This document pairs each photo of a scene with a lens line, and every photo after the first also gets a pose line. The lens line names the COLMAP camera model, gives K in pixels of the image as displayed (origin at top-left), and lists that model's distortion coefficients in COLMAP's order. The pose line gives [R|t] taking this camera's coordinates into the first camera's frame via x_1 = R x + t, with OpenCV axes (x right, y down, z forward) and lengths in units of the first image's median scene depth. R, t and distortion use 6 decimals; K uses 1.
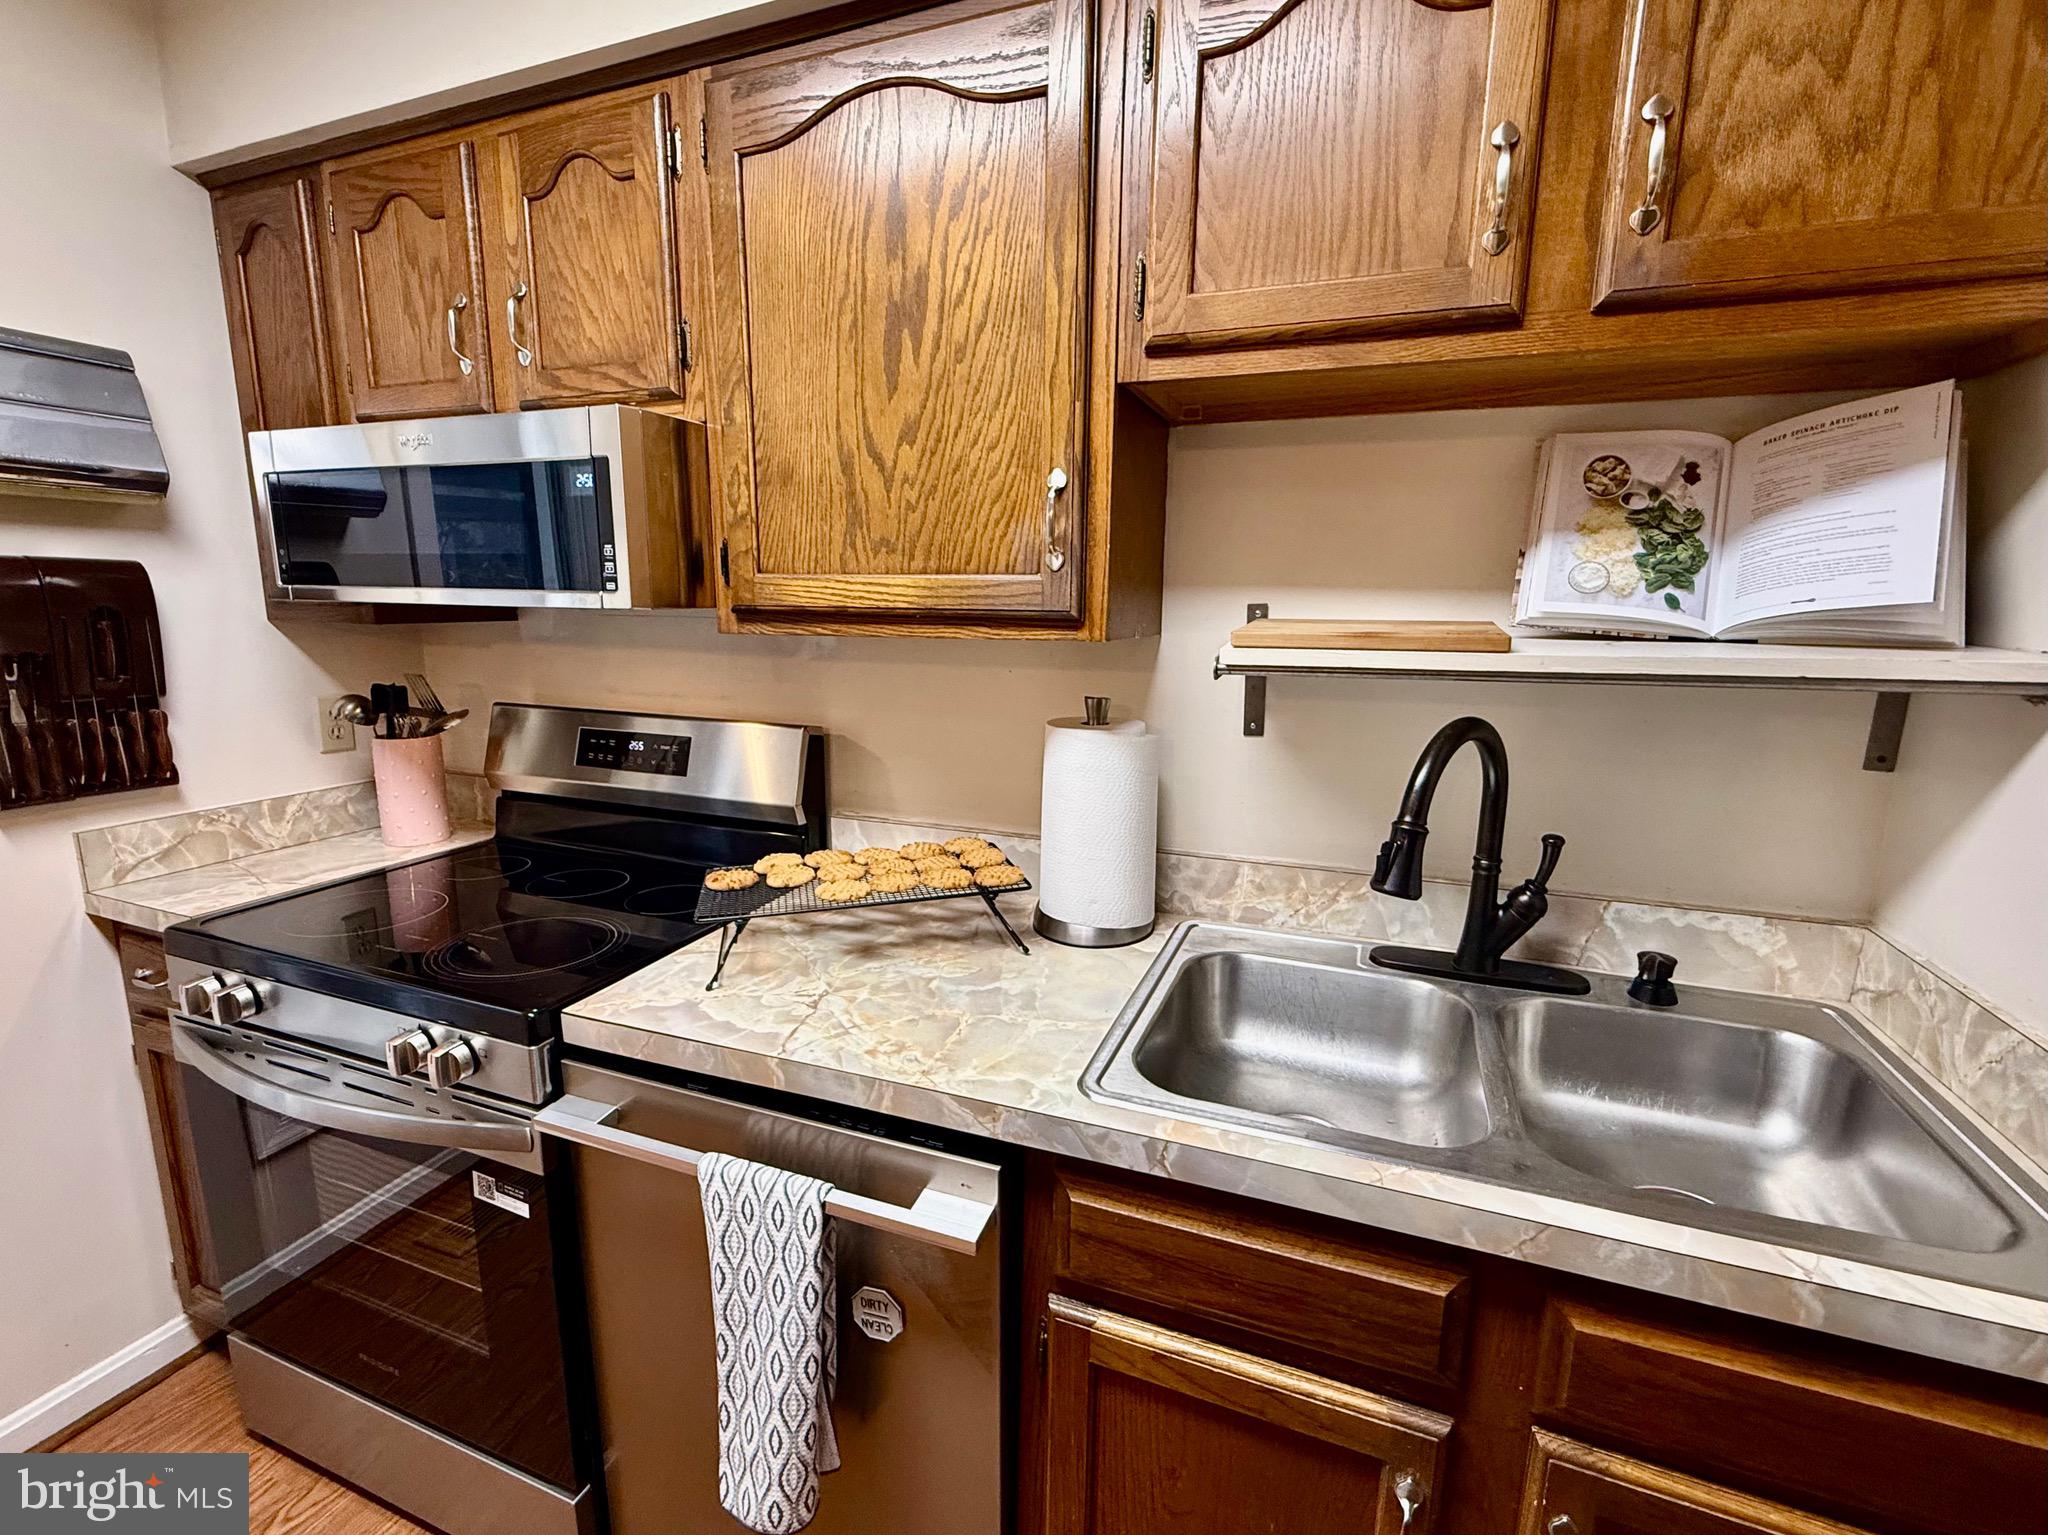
lens RADIAL K [[911.7, 0, 1021.6], [0, 911.7, 768.1], [0, 0, 1]] dist [0.000256, -0.000203]
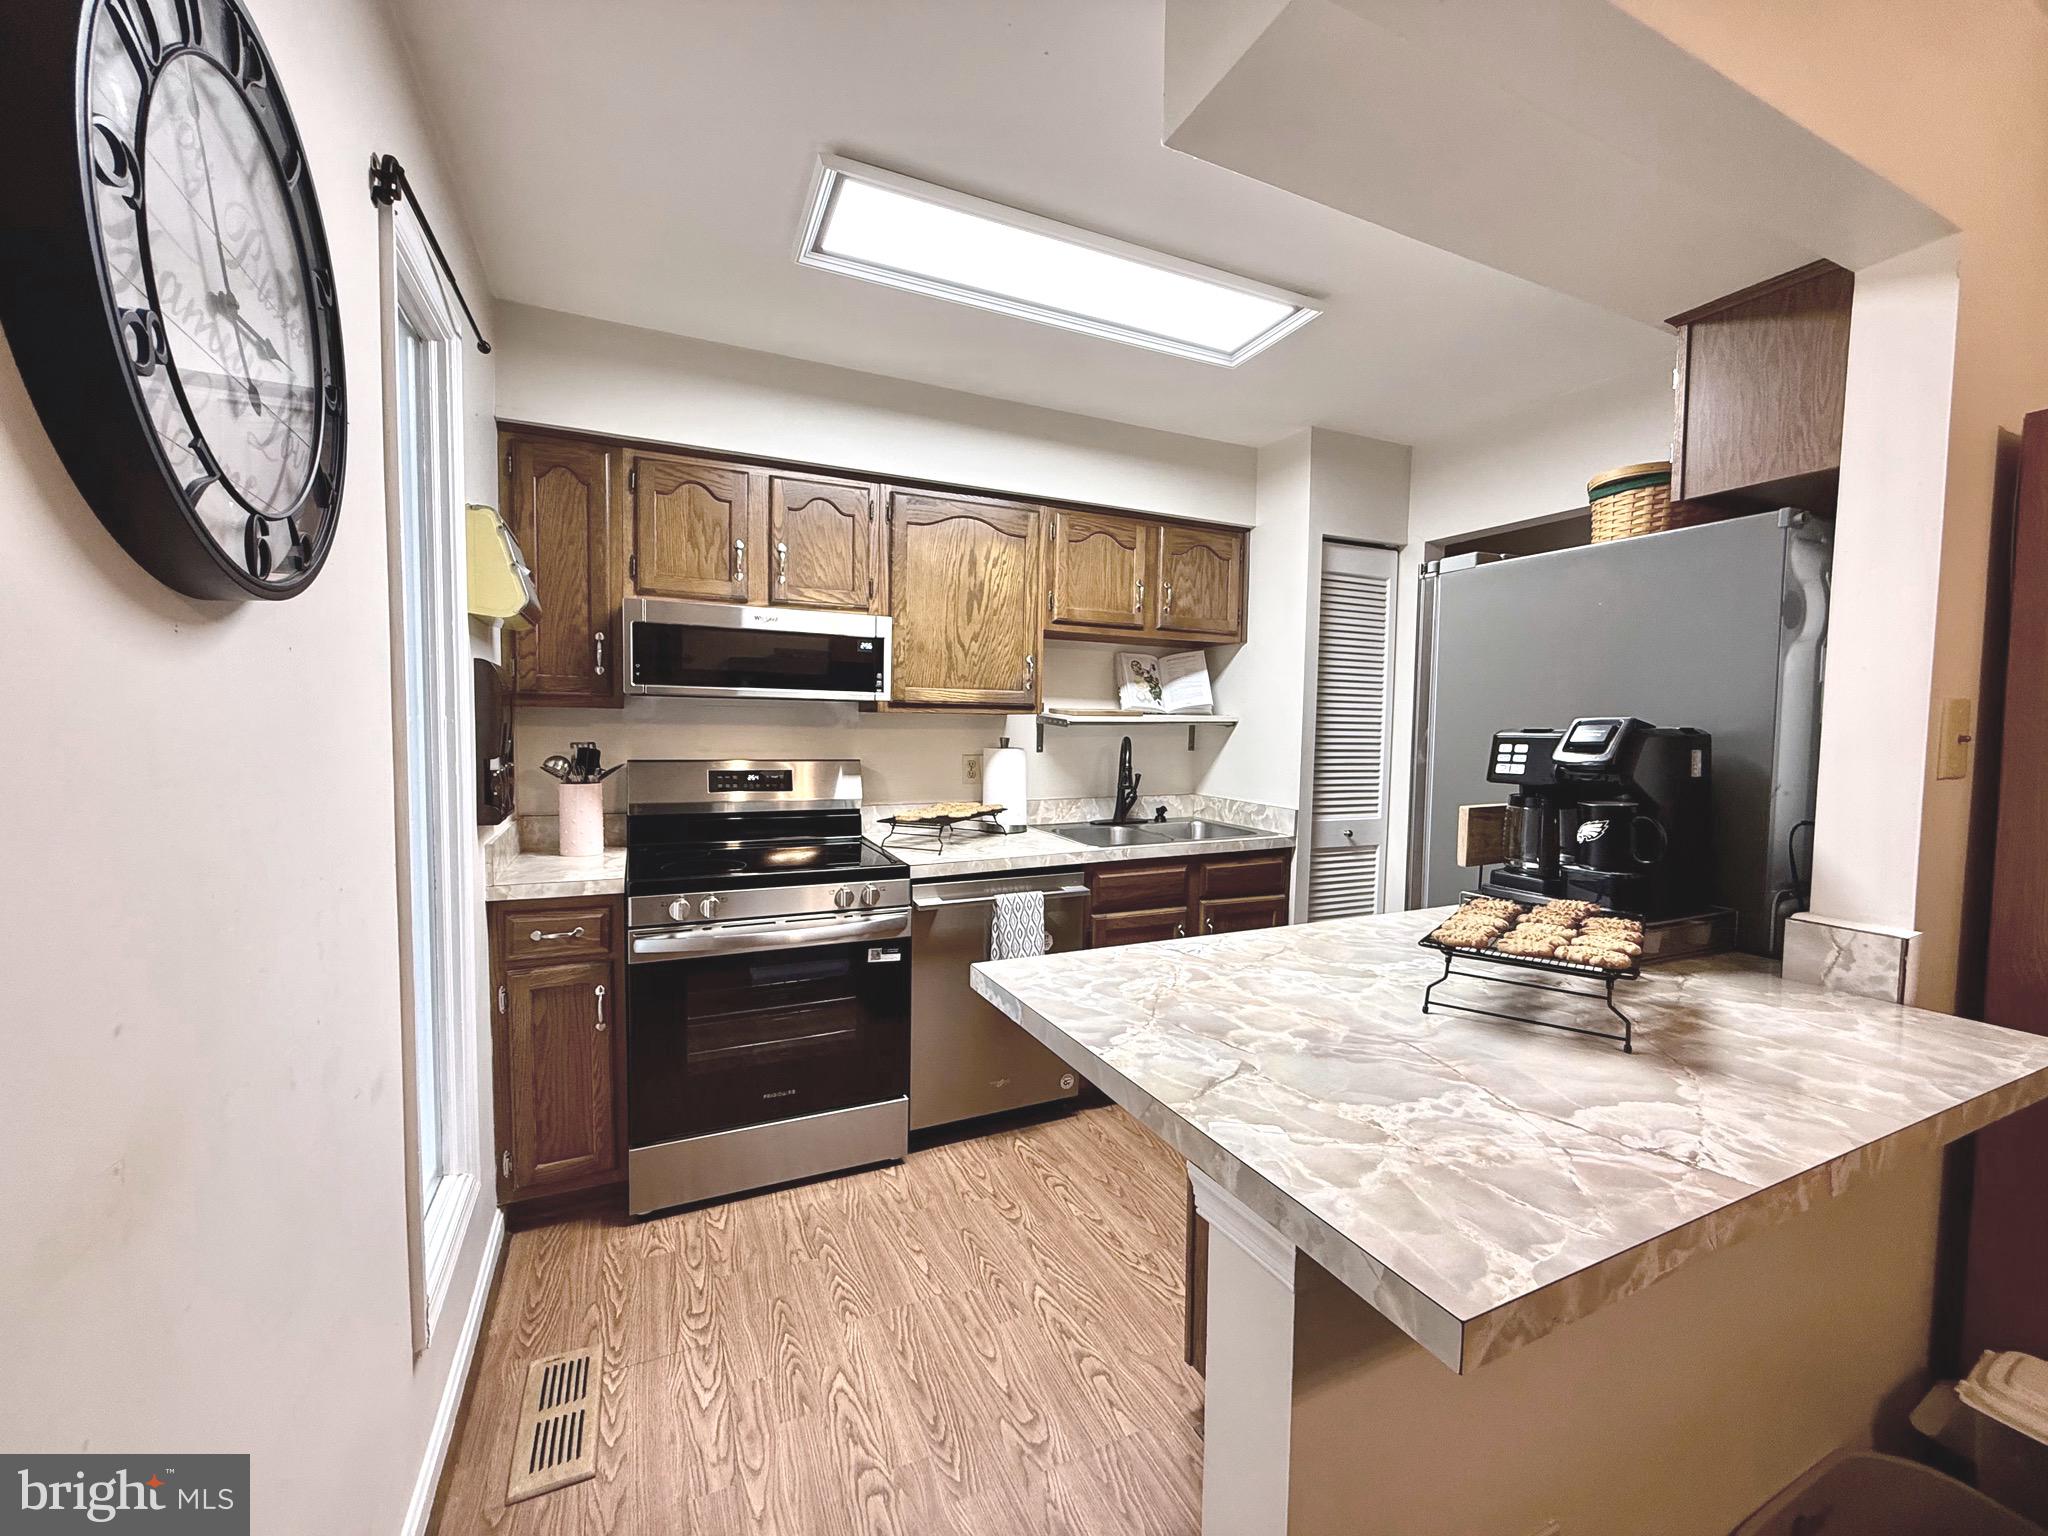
lens RADIAL K [[815.0, 0, 1022.6], [0, 815.0, 766.8], [0, 0, 1]] dist [-0.000050, 0.000002]
pose [[0.684863, -0.041696, 0.727478, -1.833443], [0.125846, 0.990128, -0.061725, 0.178488], [-0.717722, 0.133823, 0.683349, -0.702678]]
